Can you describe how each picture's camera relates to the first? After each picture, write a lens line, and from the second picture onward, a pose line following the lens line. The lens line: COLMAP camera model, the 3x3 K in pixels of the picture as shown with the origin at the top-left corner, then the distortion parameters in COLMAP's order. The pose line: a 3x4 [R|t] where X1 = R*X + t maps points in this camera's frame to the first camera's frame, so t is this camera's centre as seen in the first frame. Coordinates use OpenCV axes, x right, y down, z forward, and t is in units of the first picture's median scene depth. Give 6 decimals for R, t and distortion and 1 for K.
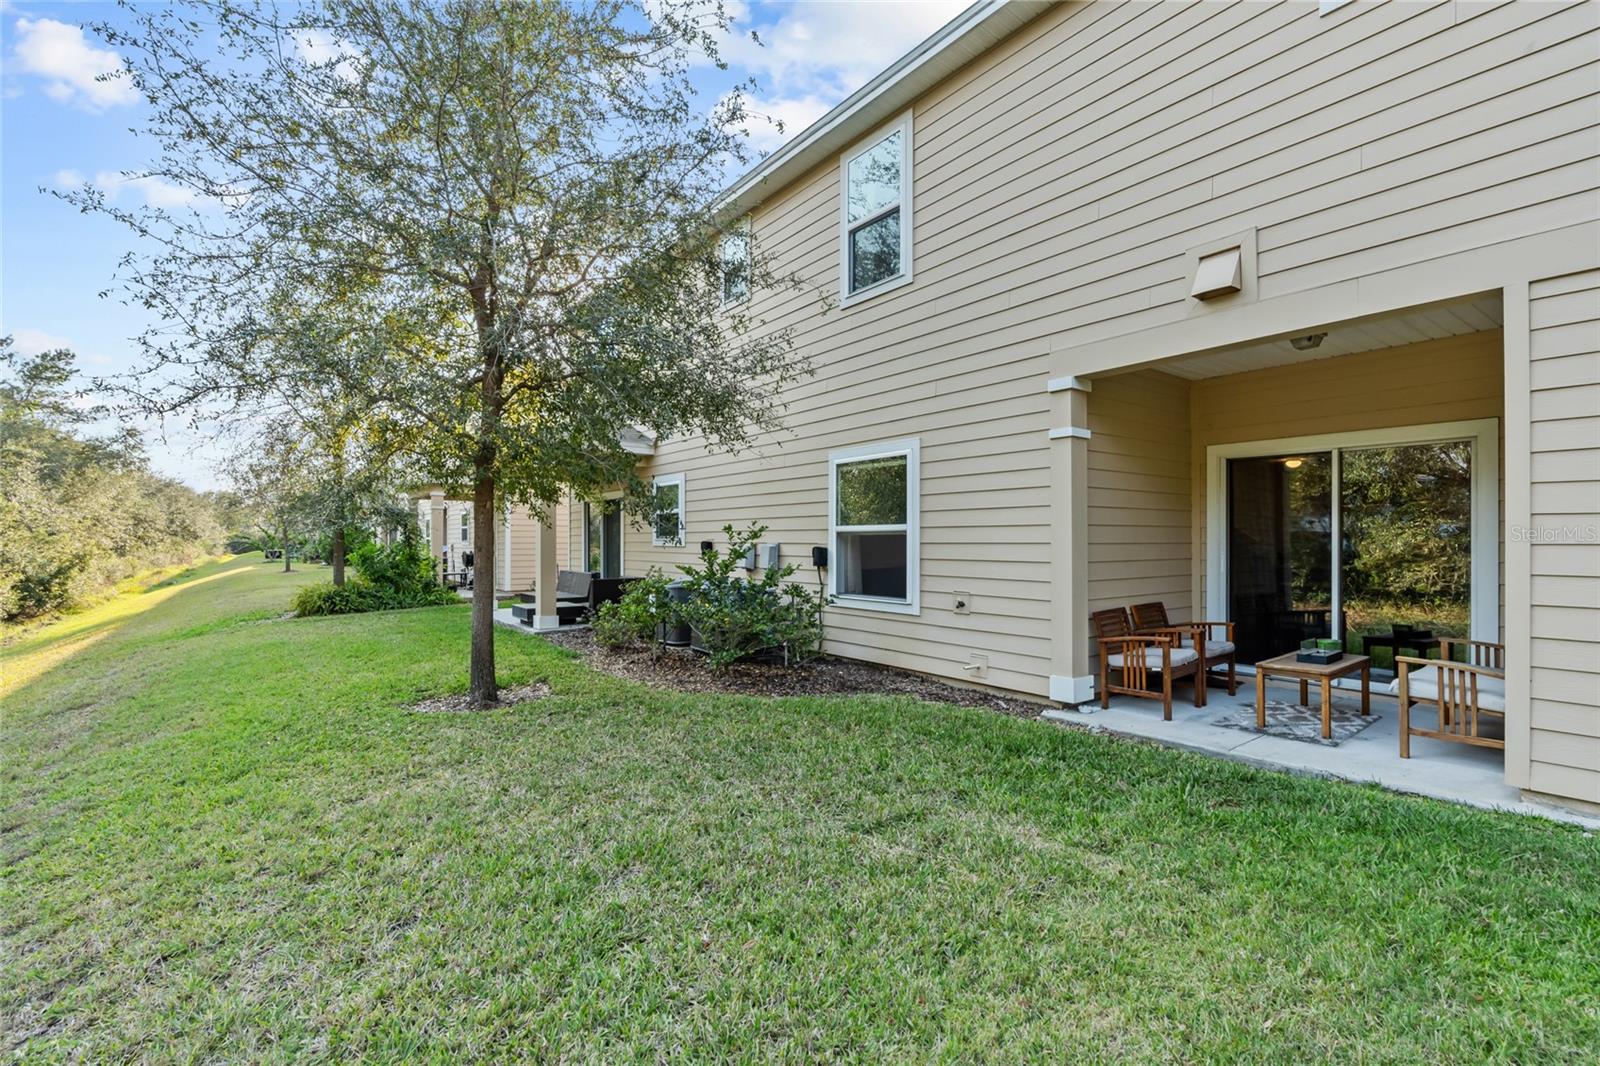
lens RADIAL K [[728.0, 0, 800.0], [0, 728.0, 535.9], [0, 0, 1]] dist [-0.006089, 0.001515]
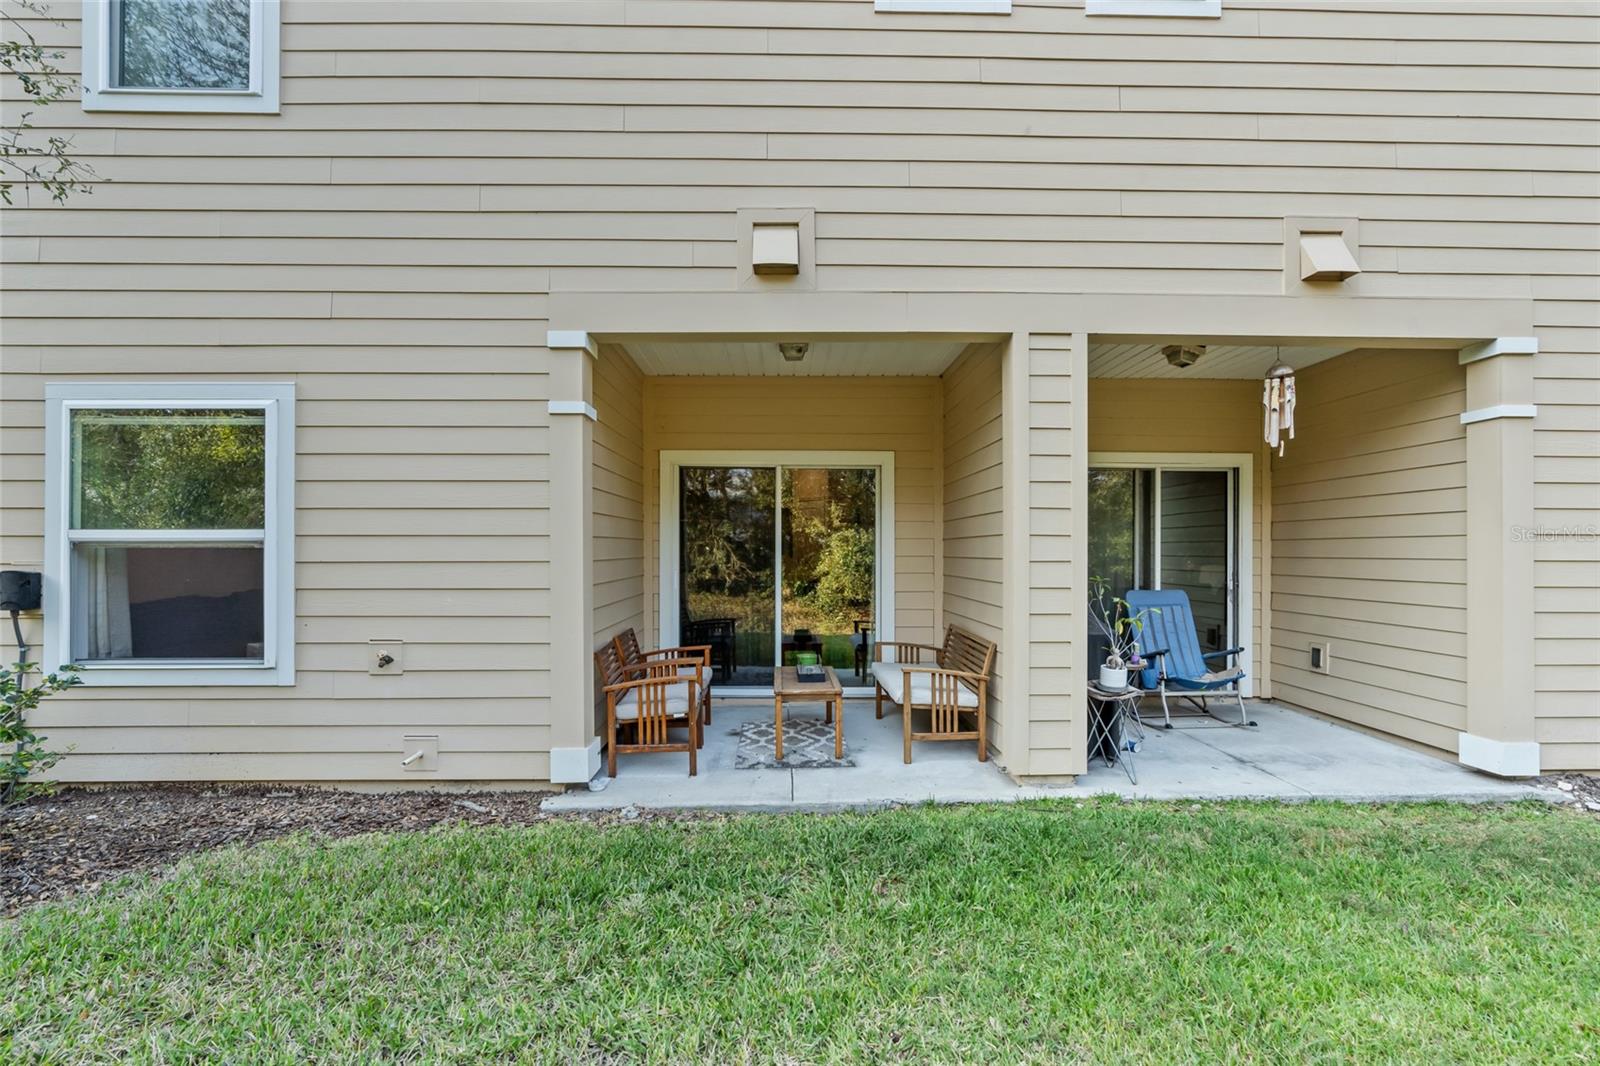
lens RADIAL K [[728.0, 0, 796.6], [0, 728.0, 545.1], [0, 0, 1]] dist [-0.006089, 0.001515]
pose [[0.583224, 0.003237, 0.812305, -0.085482], [-0.005522, 0.999985, -0.000019, -0.007048], [-0.812293, -0.004475, 0.583233, 0.374184]]
